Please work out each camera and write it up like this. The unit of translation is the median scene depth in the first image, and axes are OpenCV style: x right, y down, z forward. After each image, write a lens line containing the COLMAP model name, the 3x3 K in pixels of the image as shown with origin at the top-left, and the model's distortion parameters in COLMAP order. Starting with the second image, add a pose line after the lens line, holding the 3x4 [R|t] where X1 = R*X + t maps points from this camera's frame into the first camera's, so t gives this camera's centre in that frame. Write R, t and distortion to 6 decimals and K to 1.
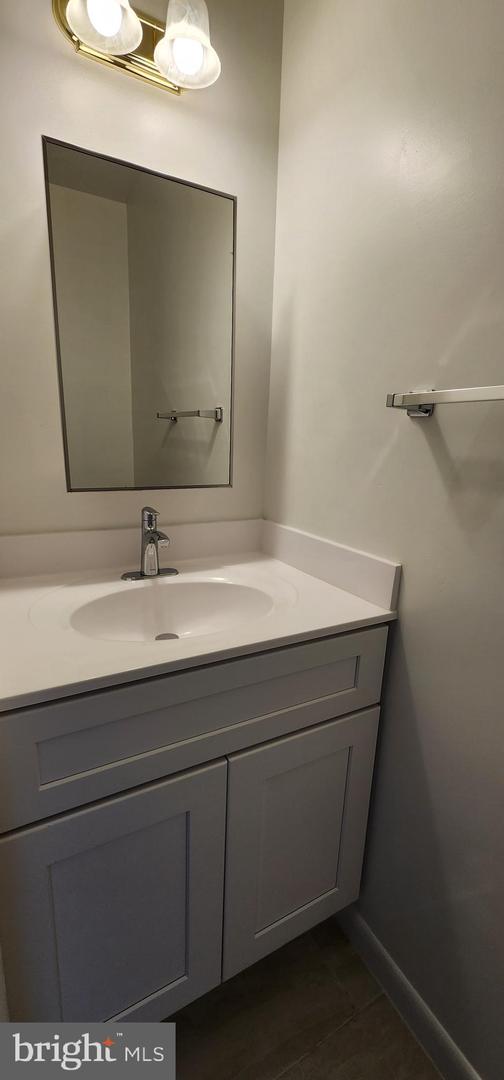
lens RADIAL K [[444.8, 0, 248.0], [0, 444.8, 544.6], [0, 0, 1]] dist [0.000098, 0.000452]
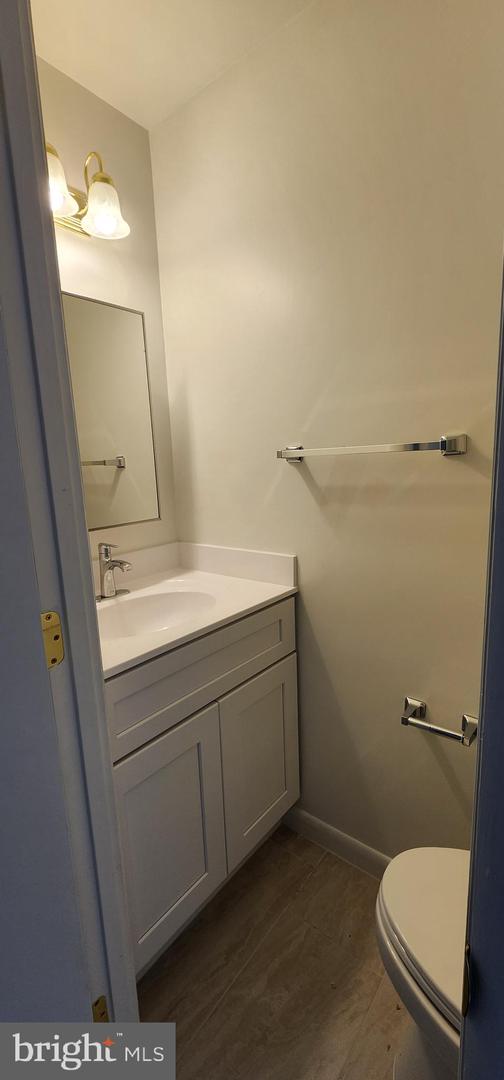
lens RADIAL K [[444.8, 0, 248.0], [0, 444.8, 544.6], [0, 0, 1]] dist [0.000098, 0.000452]
pose [[0.926446, -0.136070, 0.350974, -0.298573], [0.155222, 0.987514, -0.026878, 0.019711], [-0.342934, 0.079380, 0.935999, -0.337764]]
